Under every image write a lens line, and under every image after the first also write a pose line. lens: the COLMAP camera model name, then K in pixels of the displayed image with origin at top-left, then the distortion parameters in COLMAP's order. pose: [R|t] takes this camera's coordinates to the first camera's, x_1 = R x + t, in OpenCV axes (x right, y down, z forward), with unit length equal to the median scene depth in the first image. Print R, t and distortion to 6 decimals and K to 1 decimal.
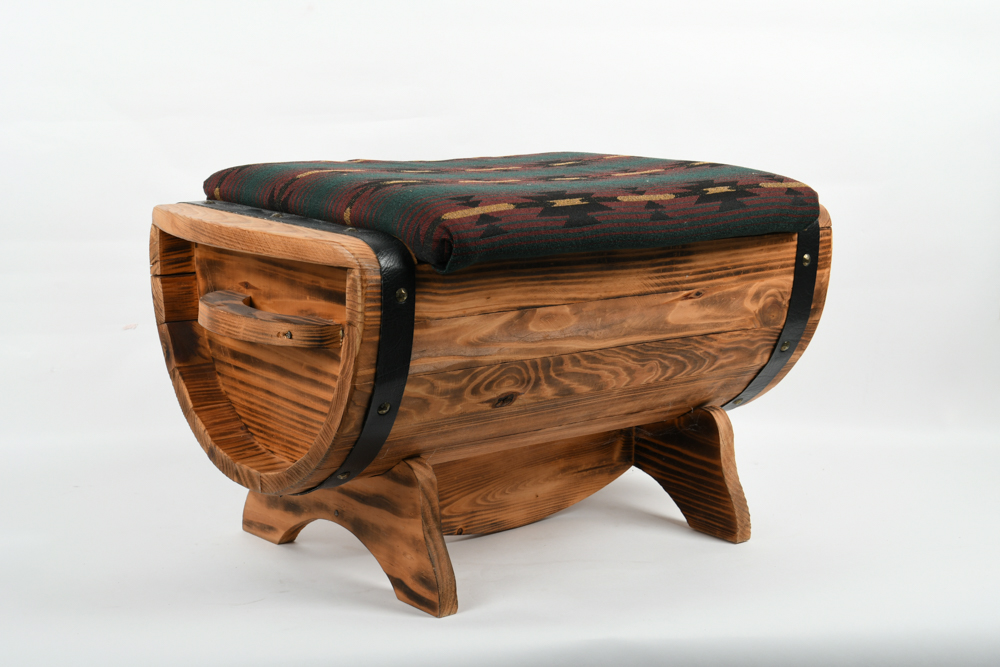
lens RADIAL K [[1581.3, 0, 494.9], [0, 1581.3, 343.1], [0, 0, 1]] dist [0.264498, 0.000000]
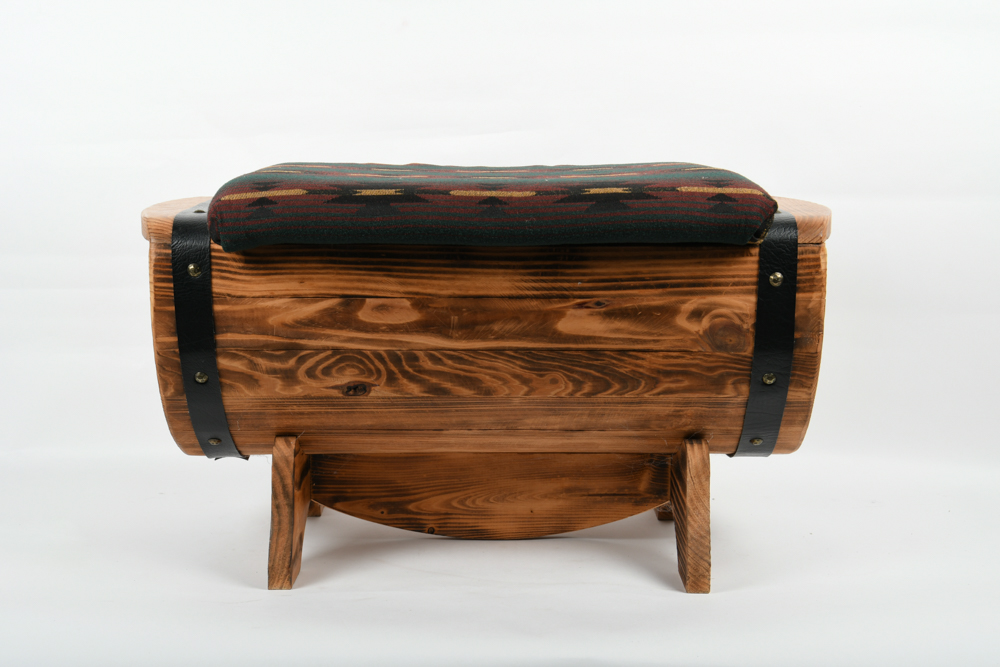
lens RADIAL K [[1581.3, 0, 494.6], [0, 1581.3, 341.2], [0, 0, 1]] dist [0.264498, 0.000000]
pose [[0.770552, 0.072464, -0.633245, 0.672518], [-0.103271, 0.994583, -0.011850, 0.007866], [0.628955, 0.074527, 0.773861, 0.253109]]
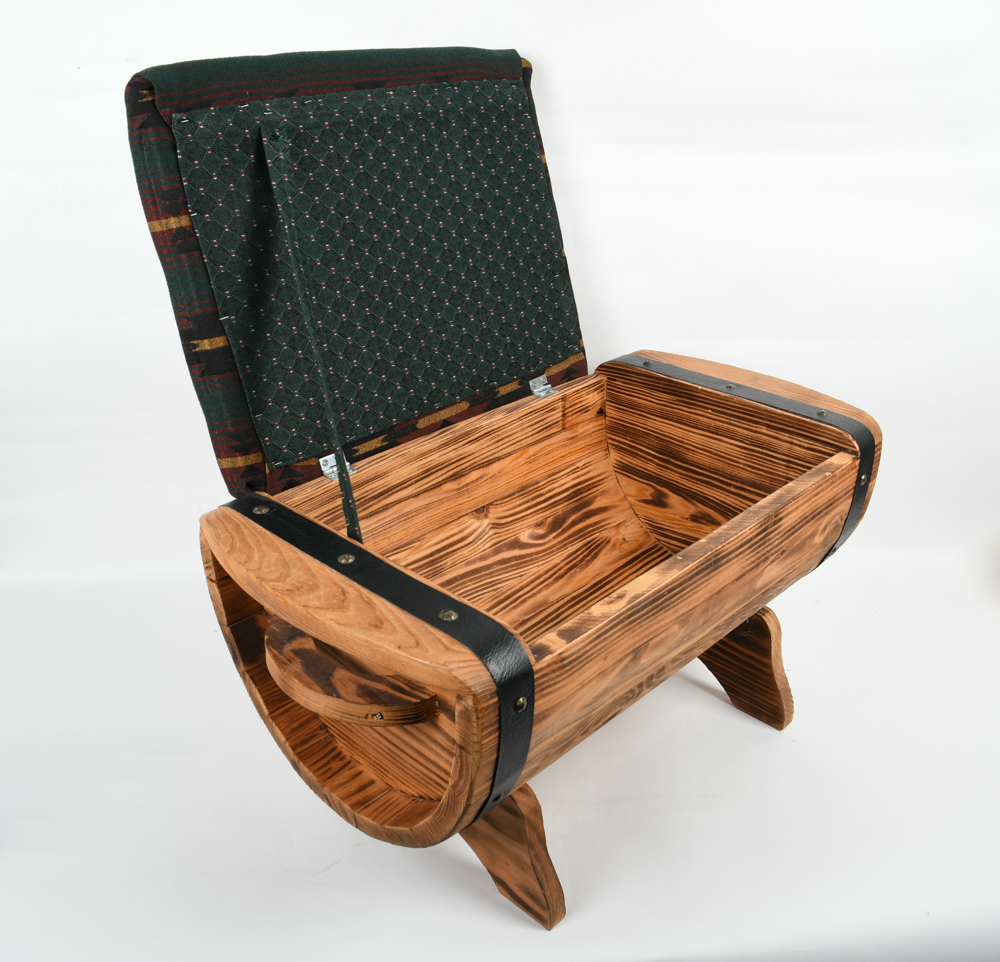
lens RADIAL K [[991.8, 0, 501.3], [0, 991.8, 496.4], [0, 0, 1]] dist [-0.108121, 0.000000]
pose [[0.994536, -0.069806, 0.077626, -0.086718], [0.045759, 0.959820, 0.276859, -0.238962], [-0.093833, -0.271794, 0.957770, 0.458042]]
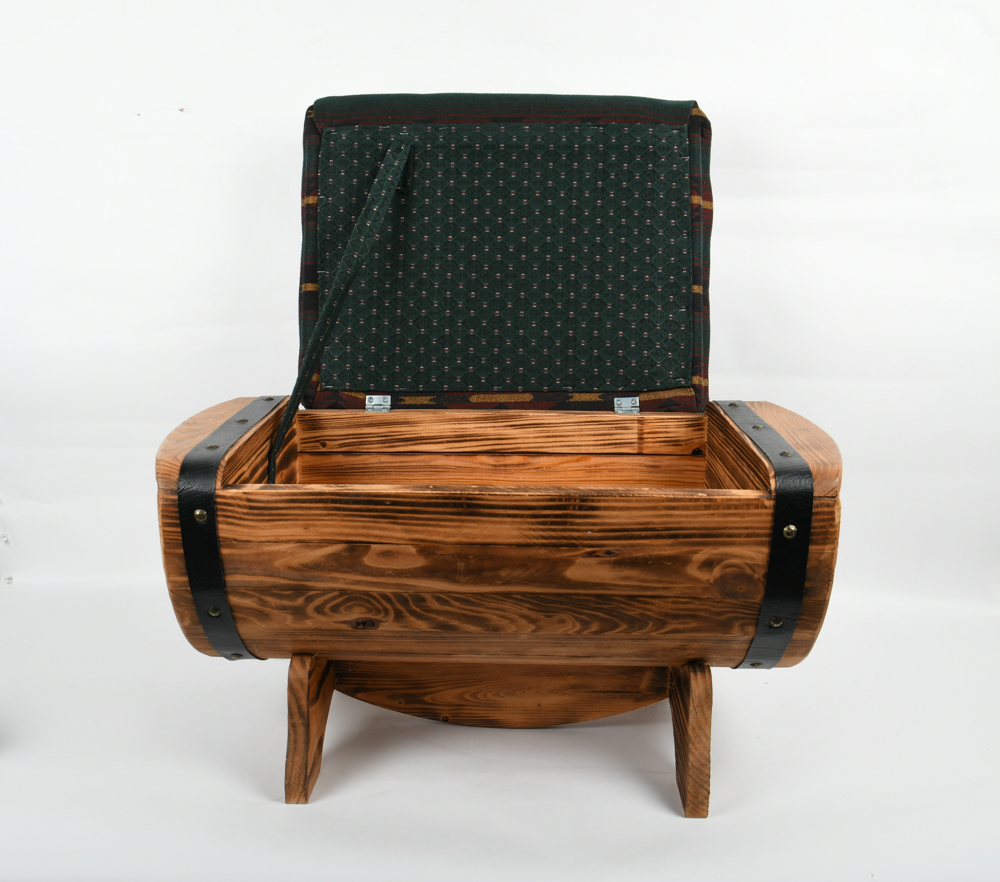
lens RADIAL K [[1034.2, 0, 489.9], [0, 1034.2, 462.1], [0, 0, 1]] dist [-0.062219, 0.000000]
pose [[0.747161, 0.146013, -0.648407, 0.454668], [-0.111620, 0.989281, 0.094154, -0.131084], [0.655204, 0.002027, 0.755449, 0.517619]]
